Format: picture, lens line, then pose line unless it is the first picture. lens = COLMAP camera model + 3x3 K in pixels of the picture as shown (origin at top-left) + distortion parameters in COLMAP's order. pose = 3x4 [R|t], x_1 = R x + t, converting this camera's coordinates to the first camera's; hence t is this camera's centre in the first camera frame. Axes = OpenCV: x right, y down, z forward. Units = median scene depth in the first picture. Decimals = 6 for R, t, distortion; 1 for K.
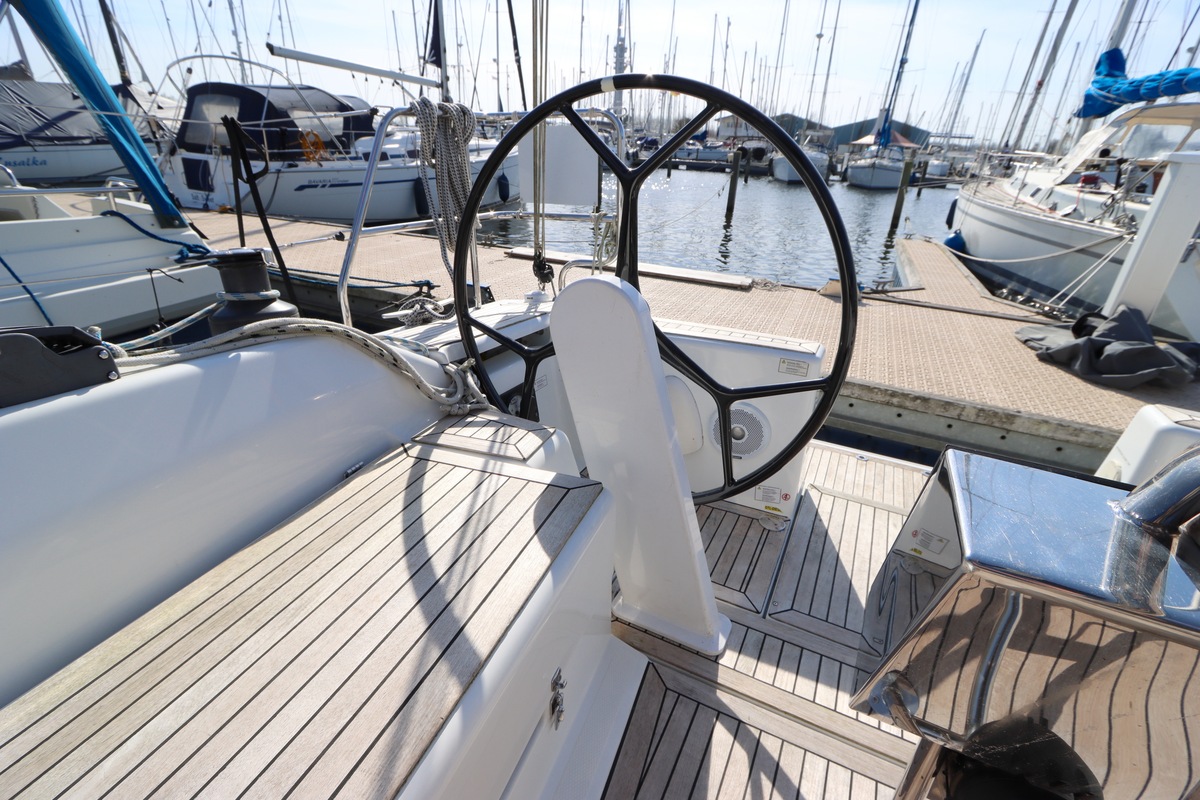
lens RADIAL K [[554.7, 0, 605.8], [0, 554.7, 409.4], [0, 0, 1]] dist [-0.021174, 0.003060]
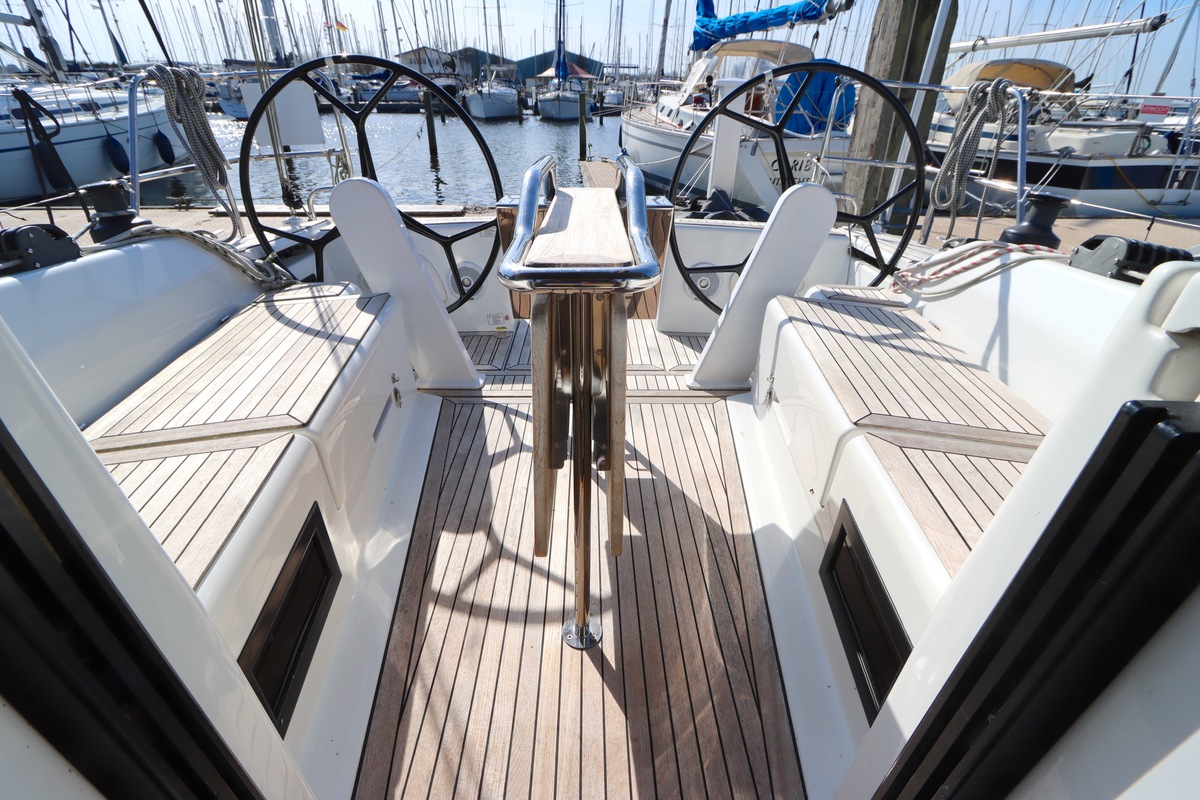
lens RADIAL K [[554.7, 0, 602.0], [0, 554.7, 406.6], [0, 0, 1]] dist [-0.021174, 0.003060]
pose [[0.886521, -0.257696, 0.384283, -0.018393], [0.223470, 0.965722, 0.132068, 0.041806], [-0.405144, -0.031205, 0.913720, -0.095631]]
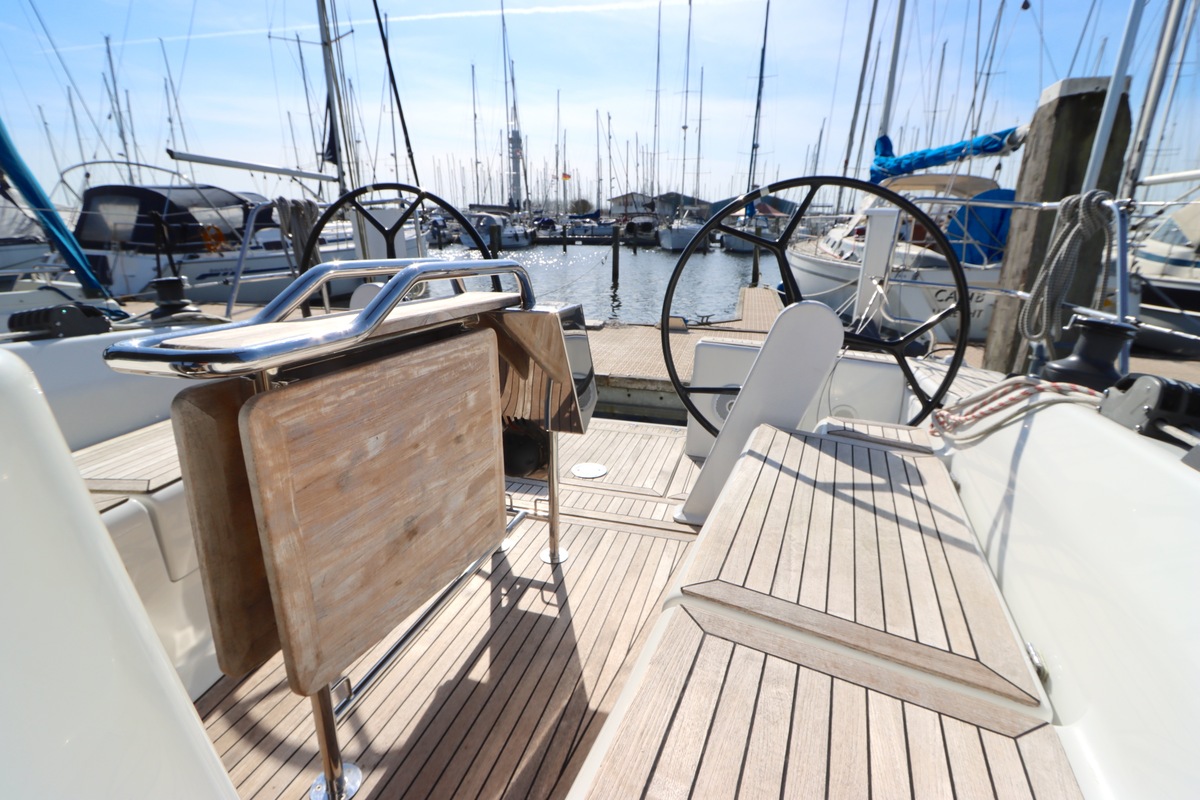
lens RADIAL K [[554.7, 0, 605.6], [0, 554.7, 403.9], [0, 0, 1]] dist [-0.021174, 0.003060]
pose [[0.986029, -0.088183, 0.141315, 0.036979], [0.106152, 0.986447, -0.125116, 0.050780], [-0.128366, 0.138369, 0.982027, -0.097490]]
